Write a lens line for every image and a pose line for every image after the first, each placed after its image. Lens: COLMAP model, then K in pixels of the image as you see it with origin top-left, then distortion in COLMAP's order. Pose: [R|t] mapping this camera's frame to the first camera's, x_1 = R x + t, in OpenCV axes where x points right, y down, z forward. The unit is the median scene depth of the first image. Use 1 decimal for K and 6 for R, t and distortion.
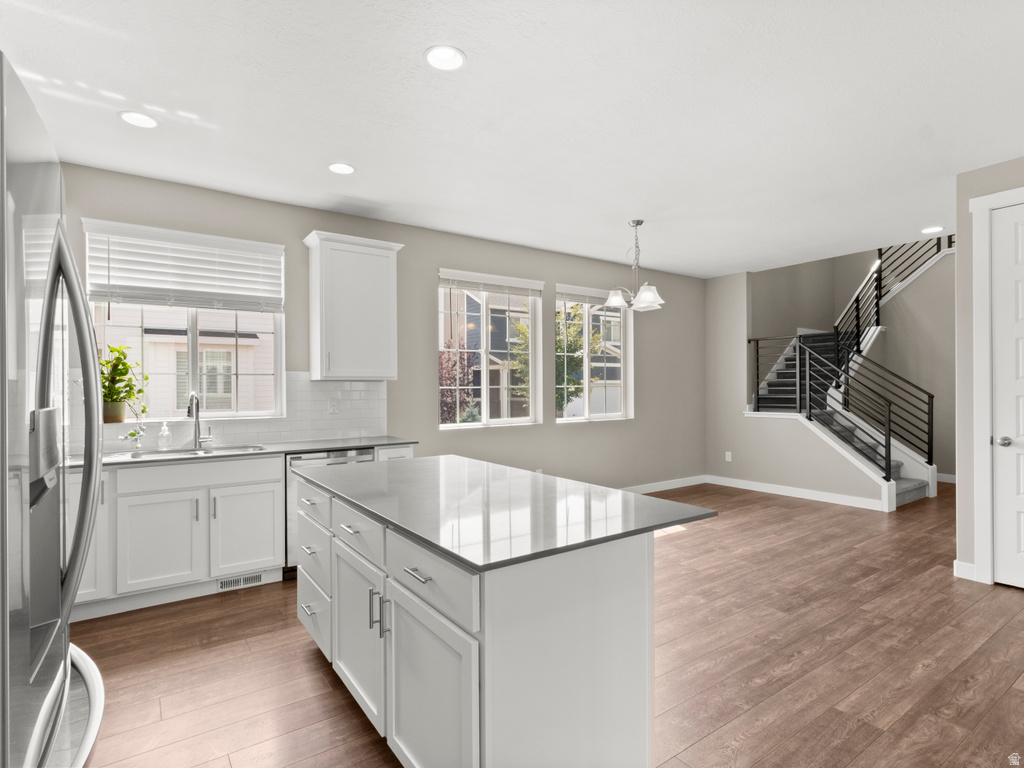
lens RADIAL K [[536.4, 0, 526.6], [0, 536.4, 383.7], [0, 0, 1]] dist [-0.000704, 0.000102]
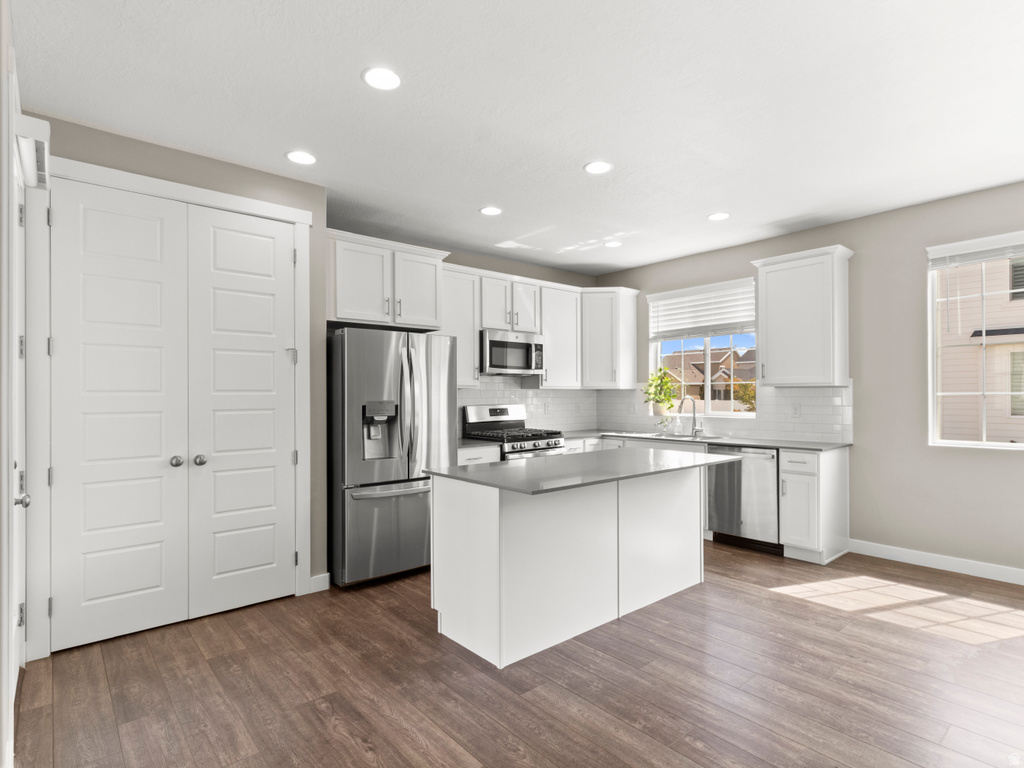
lens RADIAL K [[534.7, 0, 525.1], [0, 534.7, 393.3], [0, 0, 1]] dist [-0.000590, 0.000366]
pose [[0.092685, 0.004224, -0.995687, 0.534467], [0.011628, 0.999918, 0.005324, -0.004645], [0.995628, -0.012071, 0.092628, 0.279381]]
